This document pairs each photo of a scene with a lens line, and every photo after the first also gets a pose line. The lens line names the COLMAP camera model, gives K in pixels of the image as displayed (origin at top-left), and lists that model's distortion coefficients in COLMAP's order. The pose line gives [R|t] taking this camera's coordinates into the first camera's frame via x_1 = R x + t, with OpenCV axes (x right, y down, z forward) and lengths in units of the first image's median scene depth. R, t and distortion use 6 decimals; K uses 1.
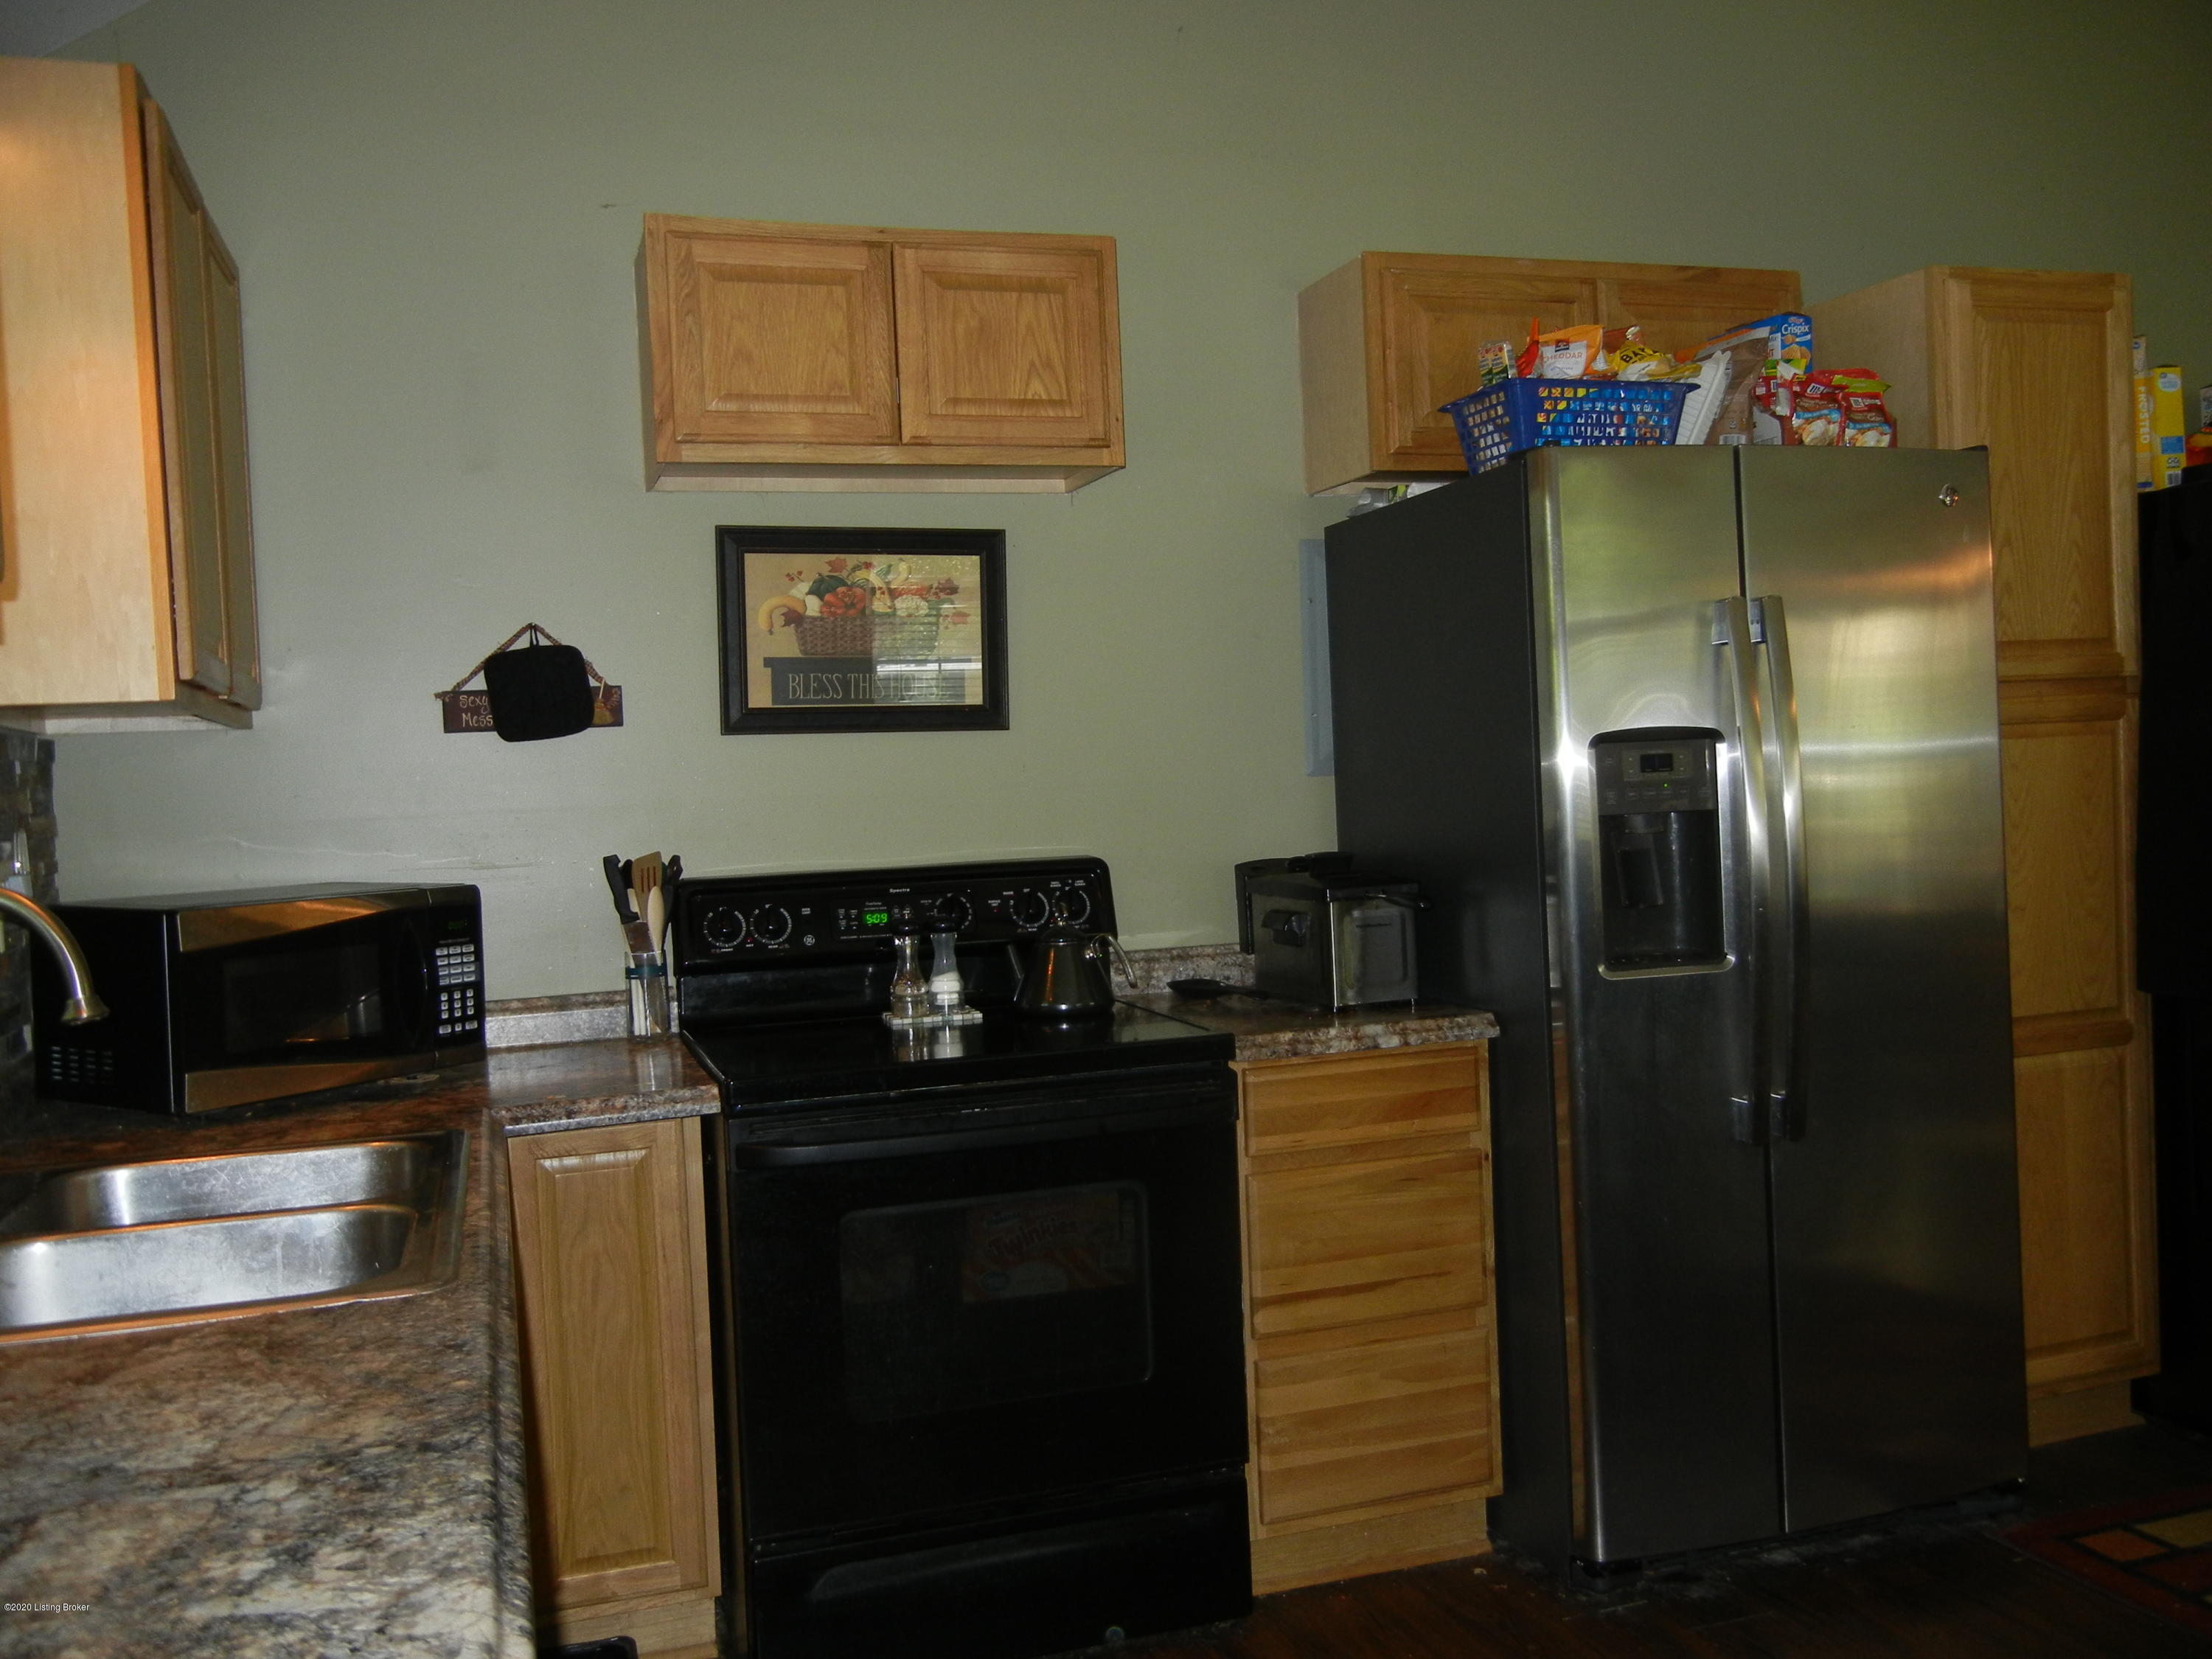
lens RADIAL K [[1889.5, 0, 1105.9], [0, 1889.5, 823.6], [0, 0, 1]] dist [0.002736, 0.000545]
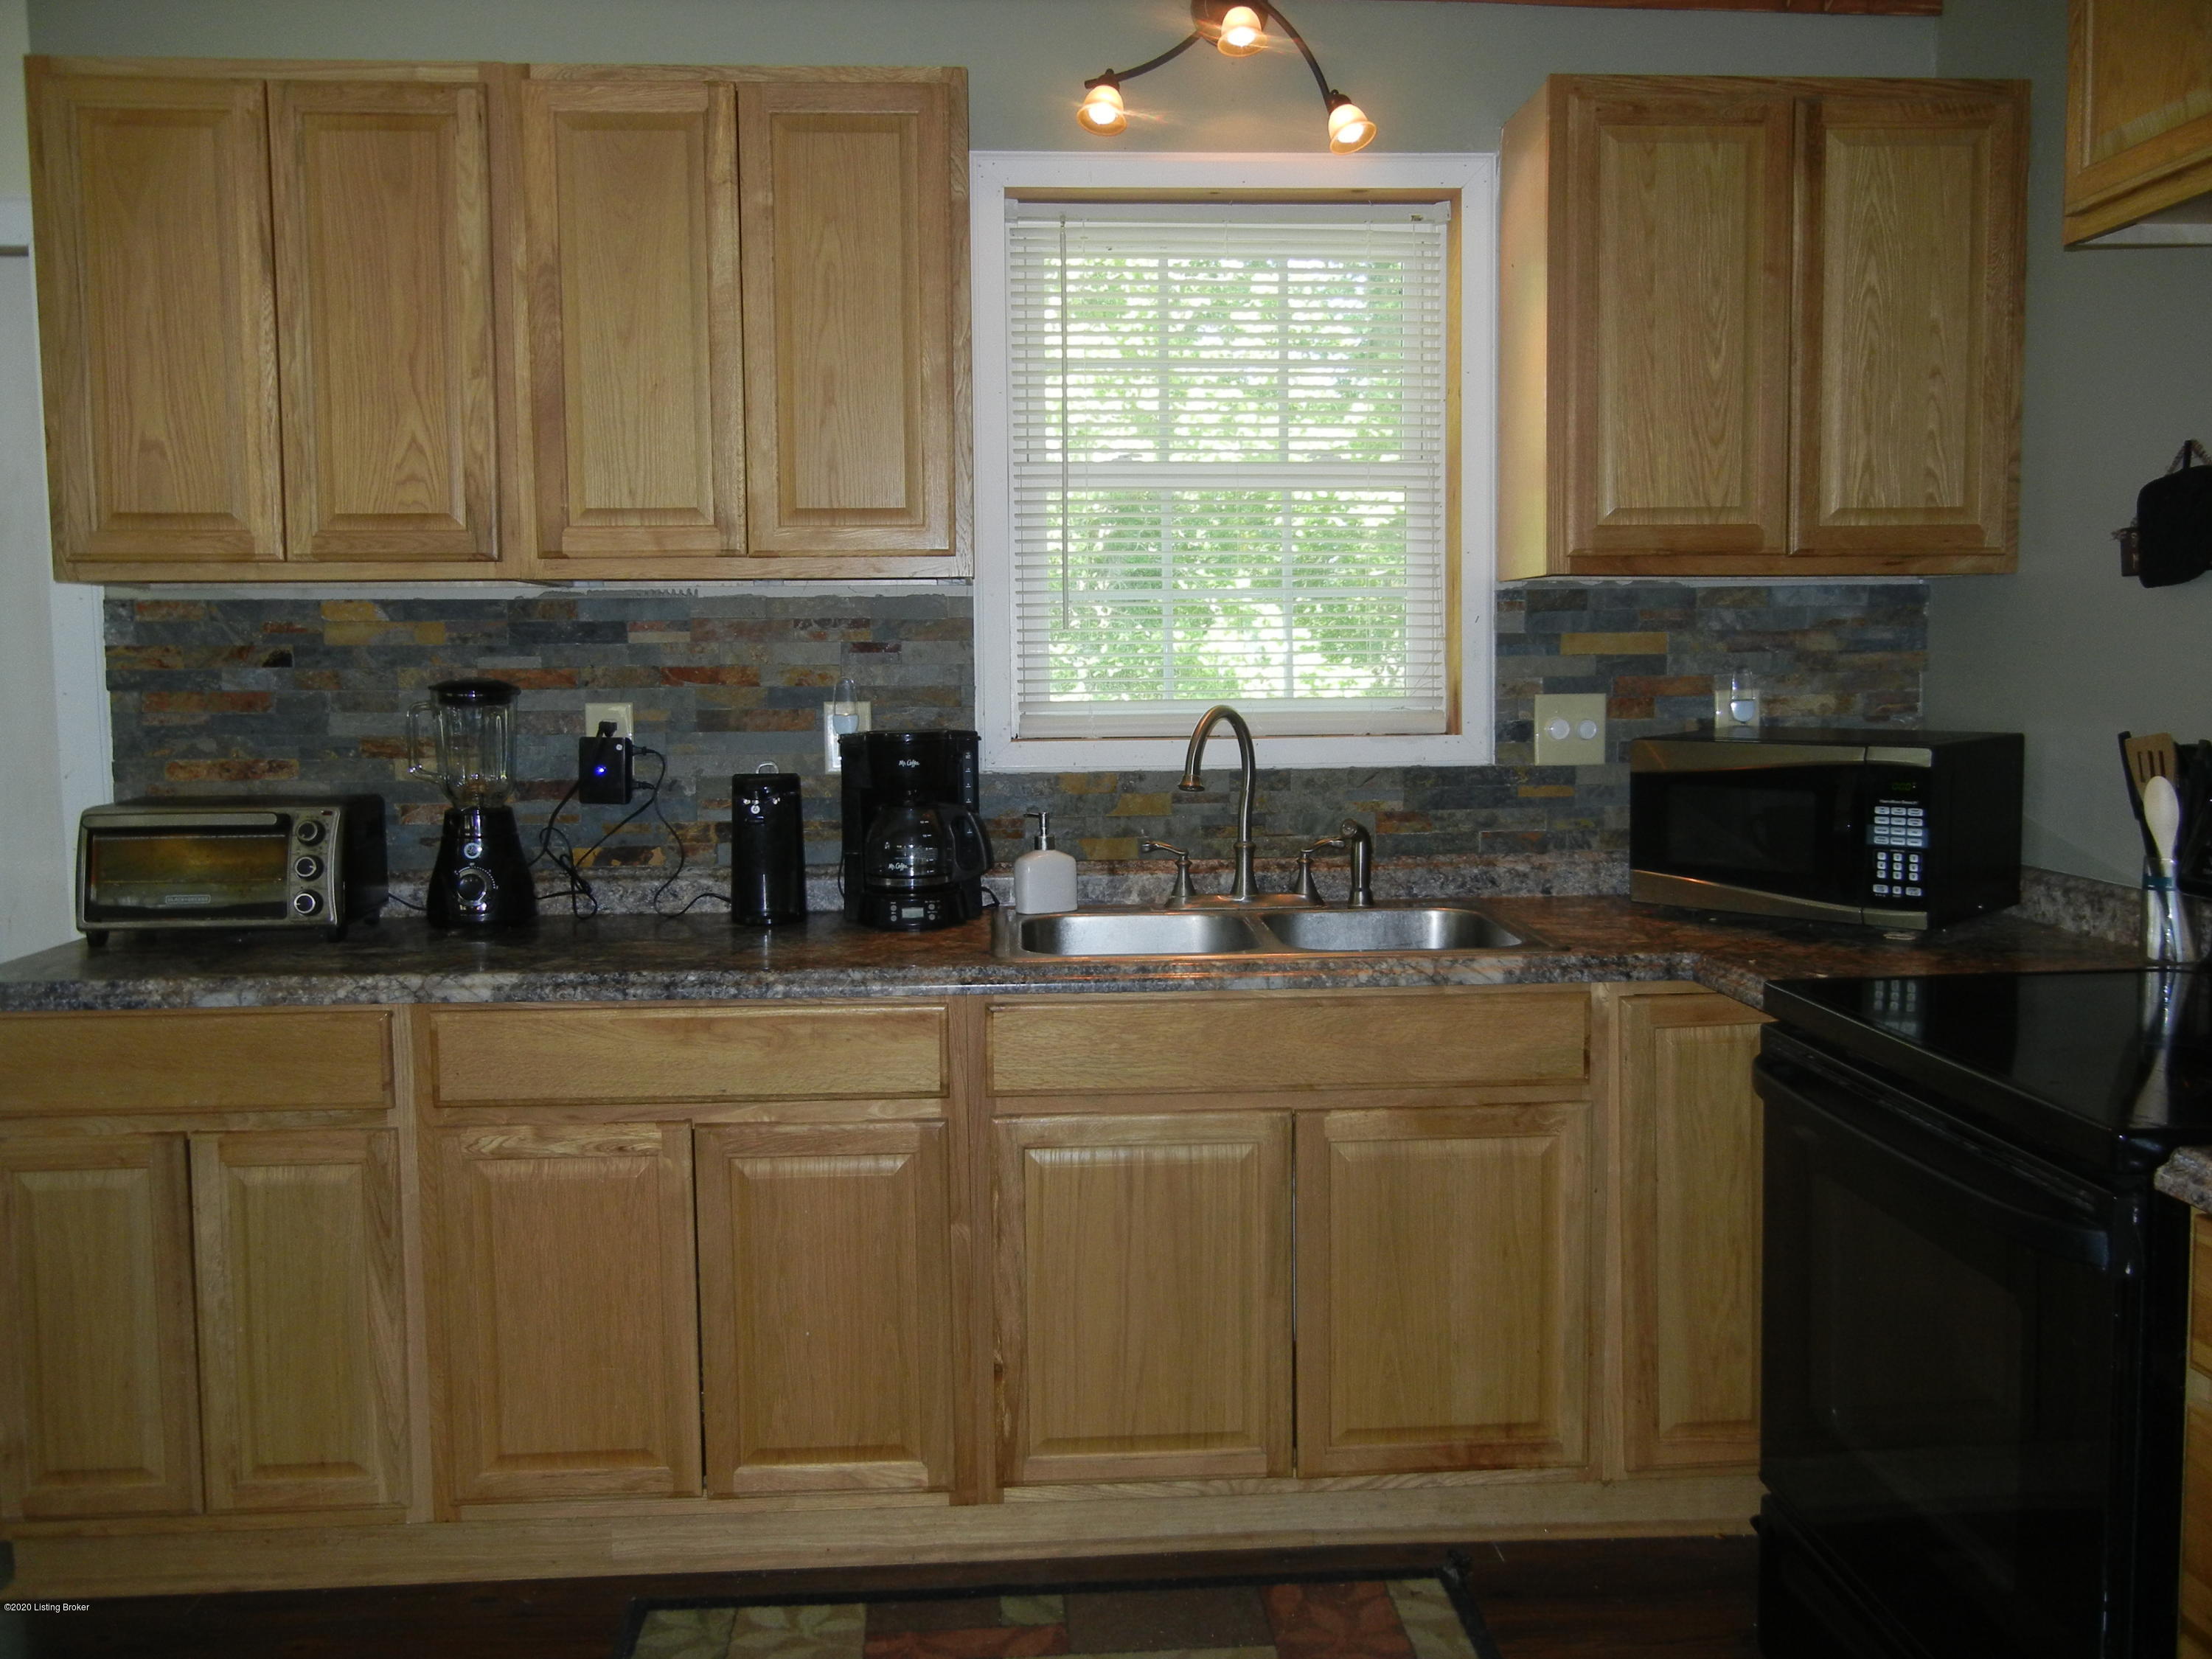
lens RADIAL K [[1889.5, 0, 1108.9], [0, 1889.5, 820.6], [0, 0, 1]] dist [0.002736, 0.000545]
pose [[-0.257883, 0.134284, -0.956799, 0.619171], [-0.004414, 0.990120, 0.140150, -0.056290], [0.966166, 0.040366, -0.254742, 0.764550]]
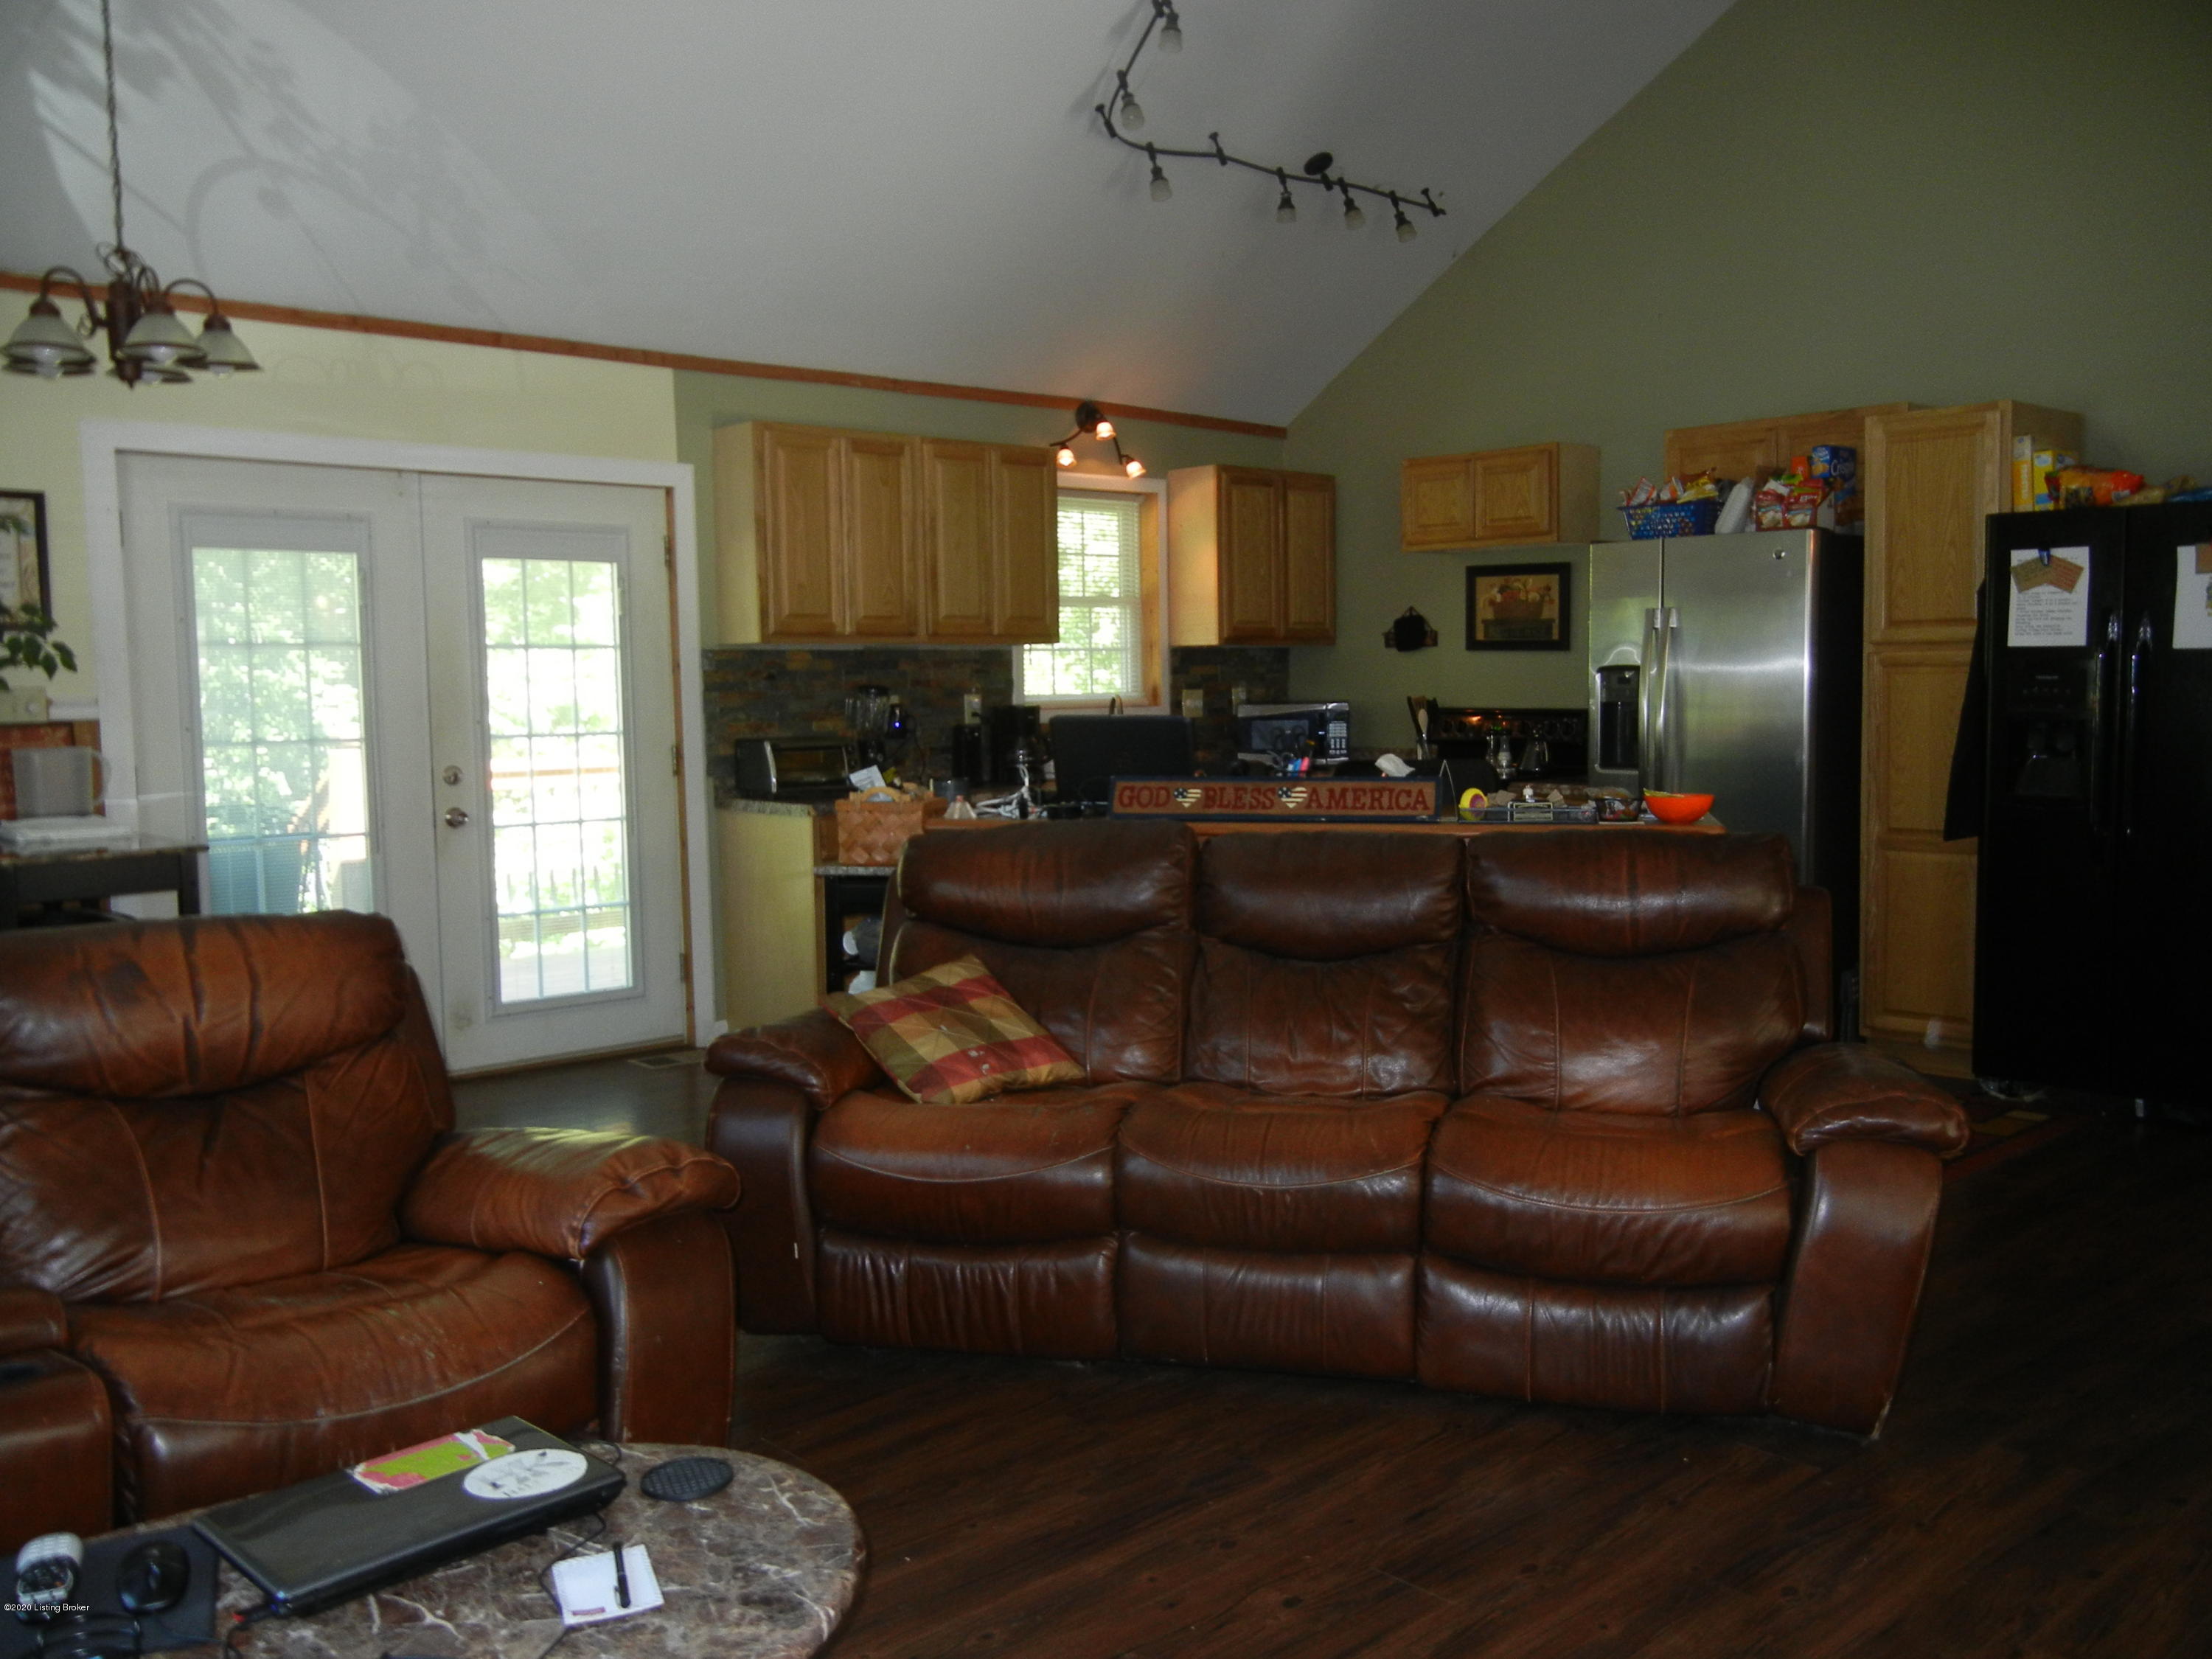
lens RADIAL K [[1889.5, 0, 1105.3], [0, 1889.5, 833.0], [0, 0, 1]] dist [0.002736, 0.000545]
pose [[0.407488, 0.118882, -0.905440, 1.945230], [-0.030531, 0.992710, 0.116600, -0.086746], [0.912700, -0.019869, 0.408147, -0.469754]]
